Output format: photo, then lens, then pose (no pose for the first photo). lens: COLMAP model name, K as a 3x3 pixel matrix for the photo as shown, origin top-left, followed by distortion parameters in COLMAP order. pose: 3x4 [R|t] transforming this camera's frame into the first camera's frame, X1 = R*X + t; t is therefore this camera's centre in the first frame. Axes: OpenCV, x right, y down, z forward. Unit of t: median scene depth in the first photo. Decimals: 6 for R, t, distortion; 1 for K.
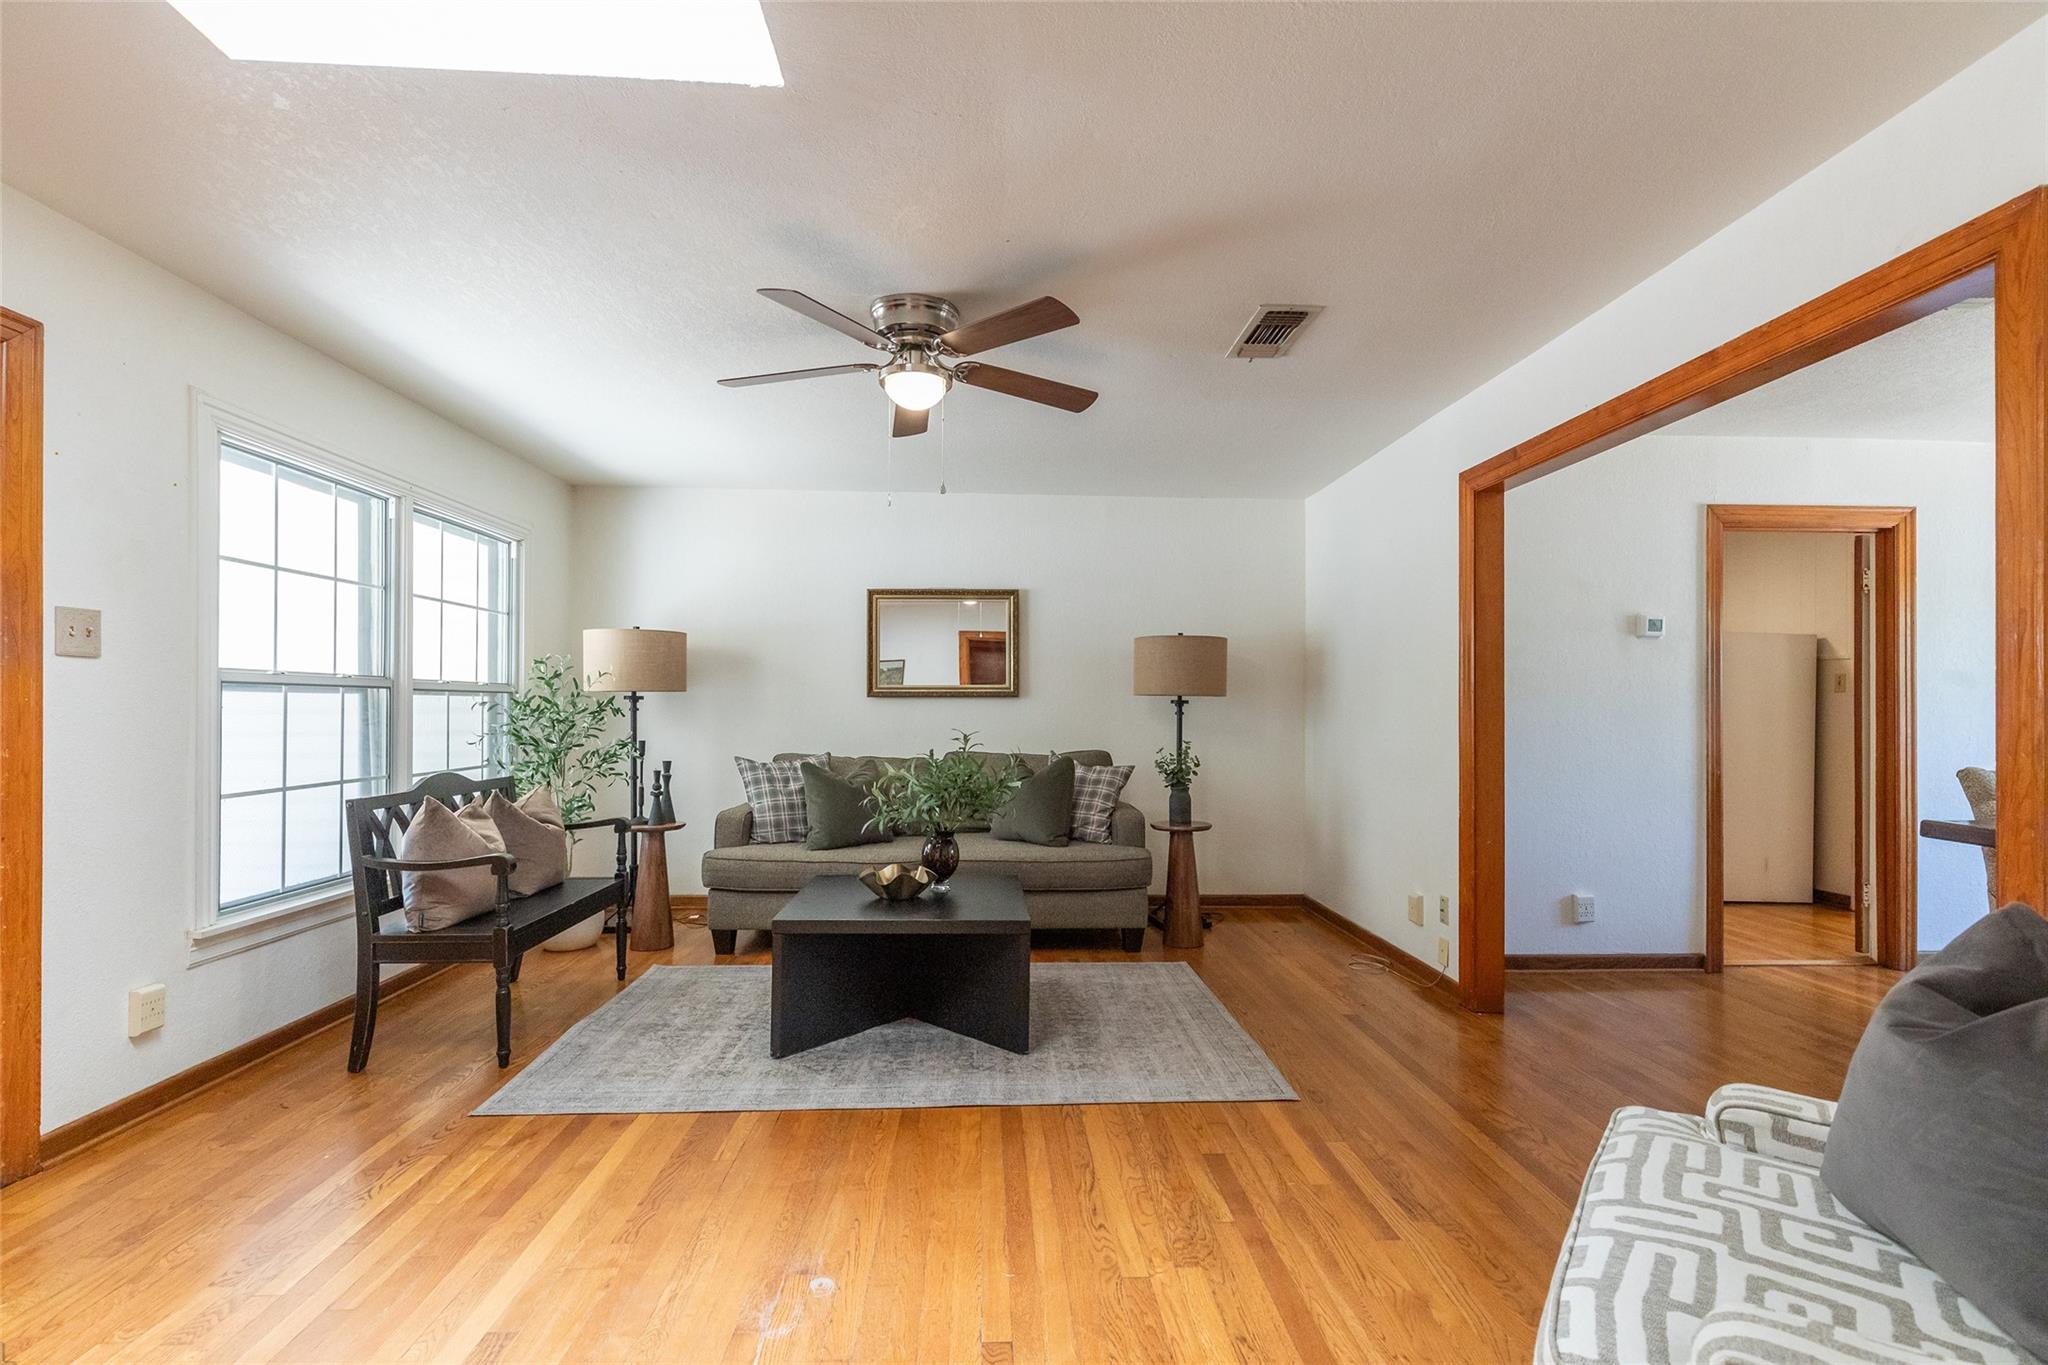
lens RADIAL K [[918.2, 0, 1002.1], [0, 918.2, 687.3], [0, 0, 1]] dist [0.001370, -0.000170]
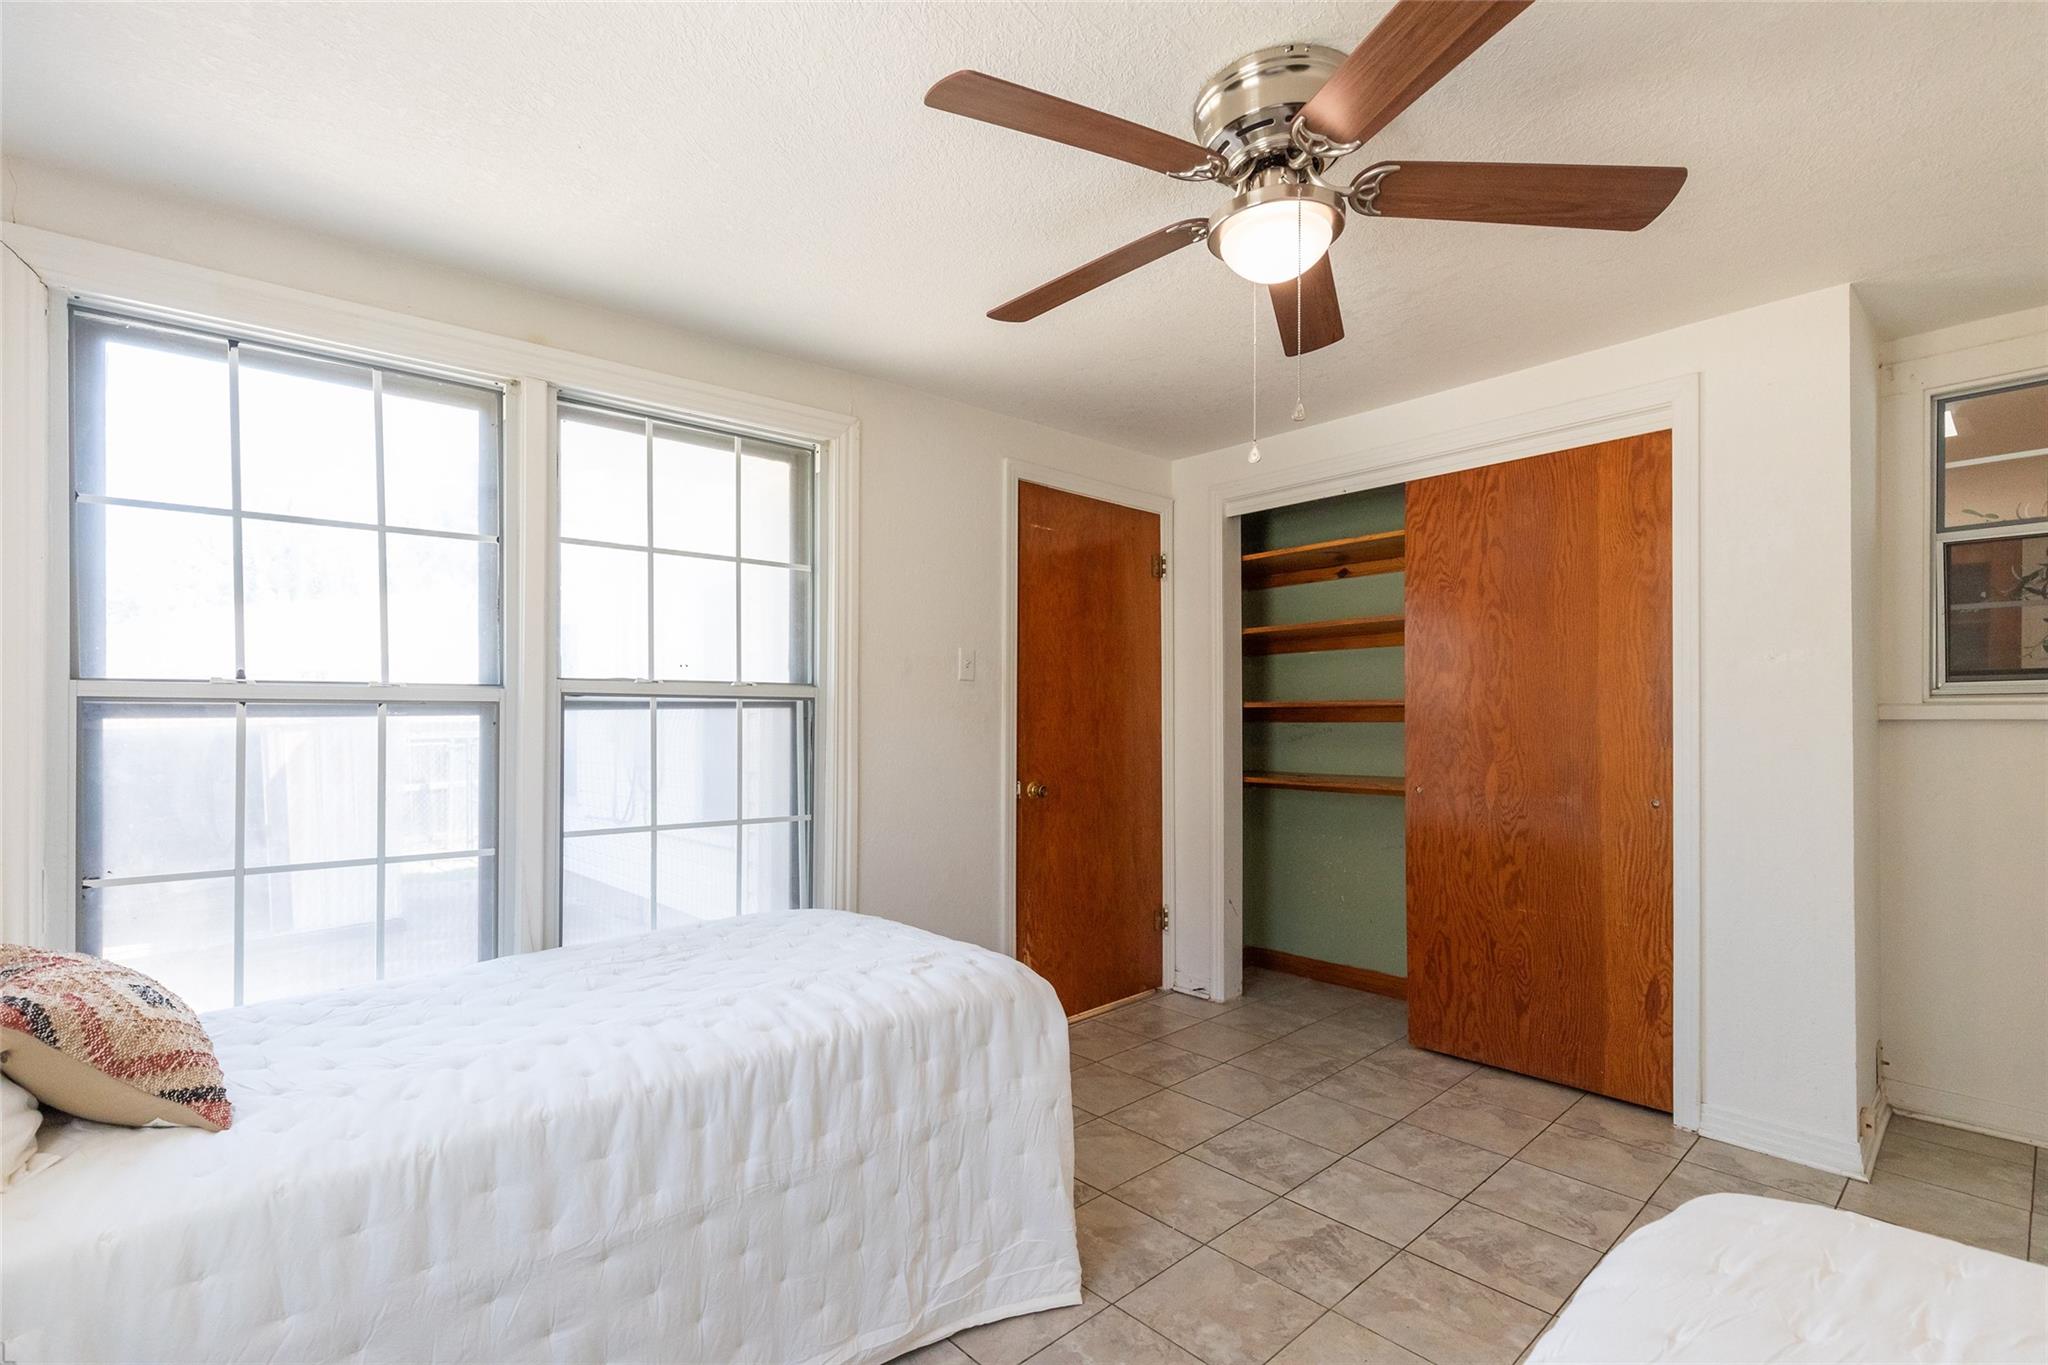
lens RADIAL K [[918.2, 0, 1013.8], [0, 918.2, 703.0], [0, 0, 1]] dist [0.001370, -0.000170]
pose [[0.672797, -0.018210, -0.739603, 0.010669], [0.033584, 0.999418, 0.005944, 0.008691], [0.739064, -0.028838, 0.673017, 0.838491]]
